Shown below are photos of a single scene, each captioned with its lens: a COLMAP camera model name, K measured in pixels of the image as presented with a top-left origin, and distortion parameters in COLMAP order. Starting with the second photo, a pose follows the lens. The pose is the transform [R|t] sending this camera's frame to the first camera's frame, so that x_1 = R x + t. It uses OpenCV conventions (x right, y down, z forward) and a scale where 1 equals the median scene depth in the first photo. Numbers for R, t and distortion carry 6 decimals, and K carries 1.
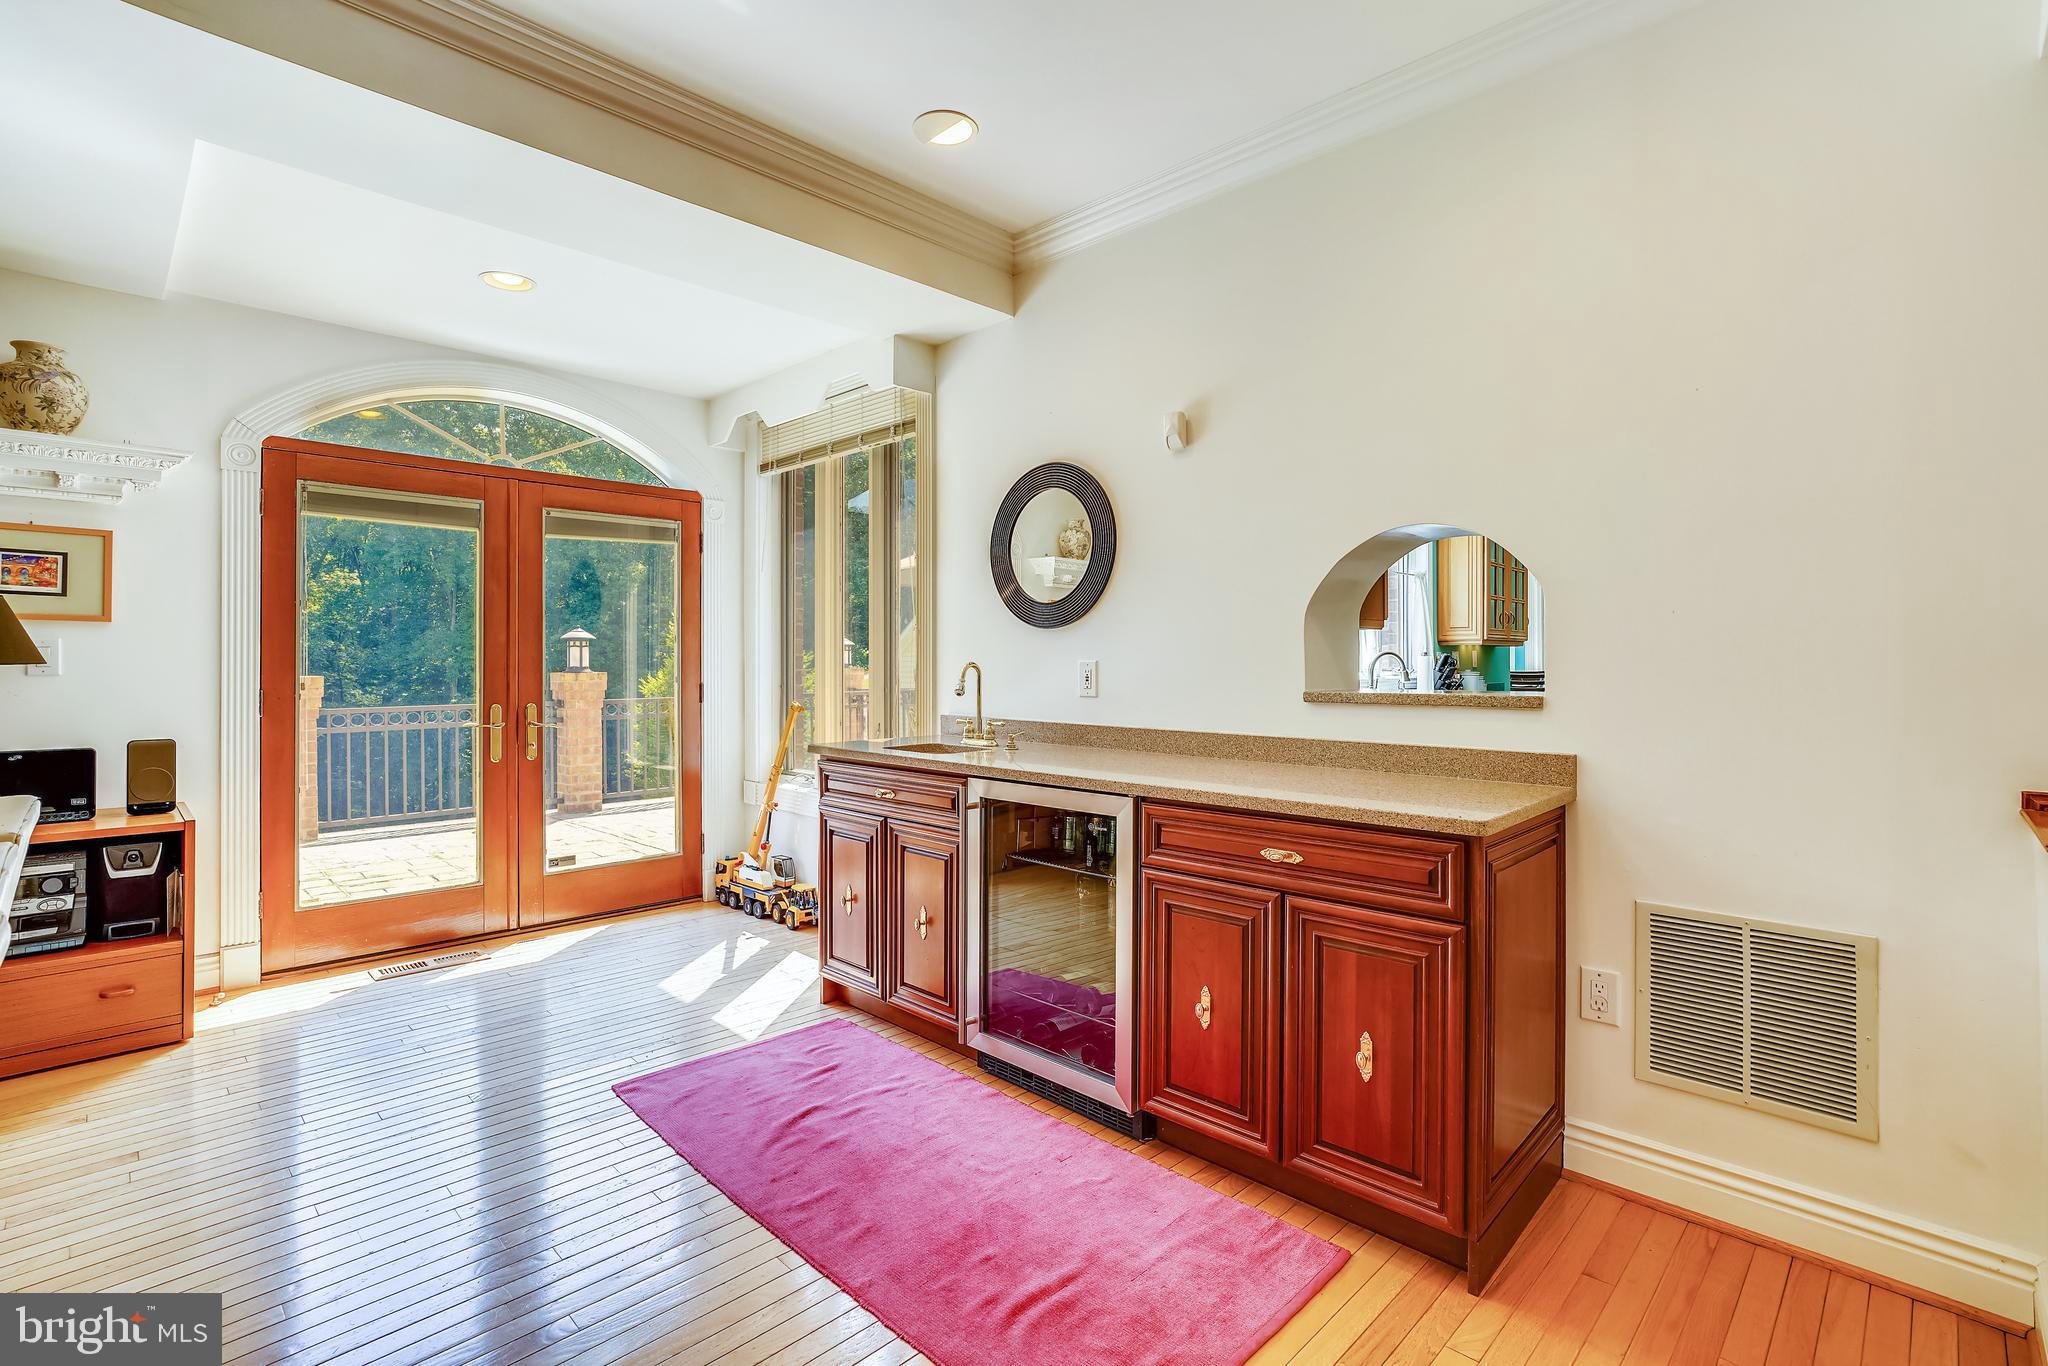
lens RADIAL K [[960.2, 0, 1011.1], [0, 960.2, 662.4], [0, 0, 1]] dist [-0.002999, 0.001244]
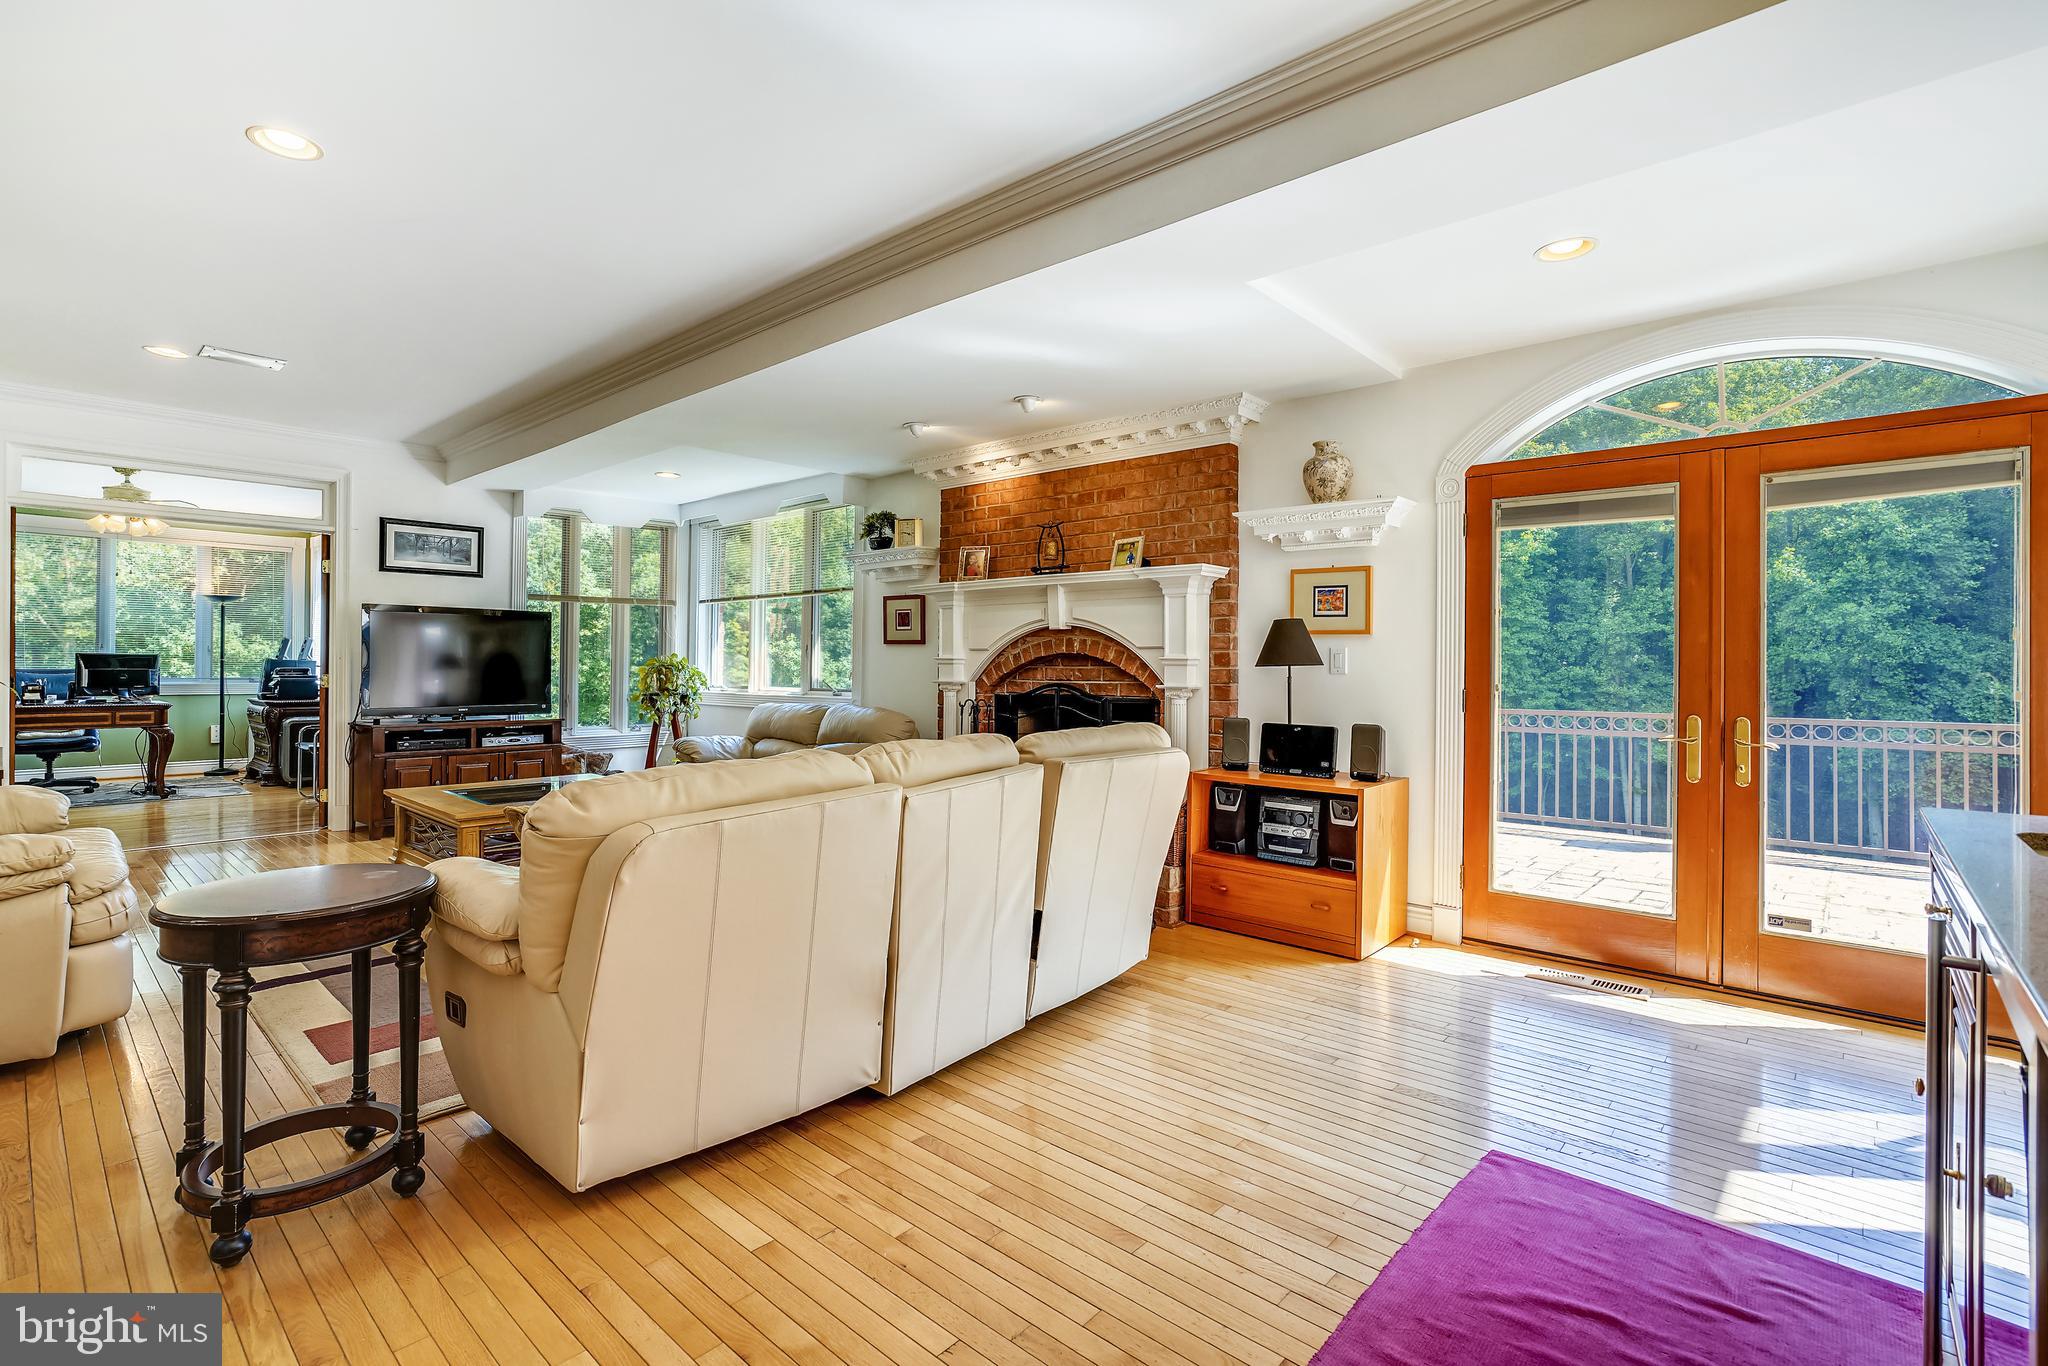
lens RADIAL K [[960.2, 0, 1011.1], [0, 960.2, 662.4], [0, 0, 1]] dist [-0.002999, 0.001244]
pose [[0.061505, 0.000675, -0.998107, 0.321109], [-0.007513, 0.999972, 0.000214, 0.000206], [0.998078, 0.007485, 0.061509, 0.377405]]
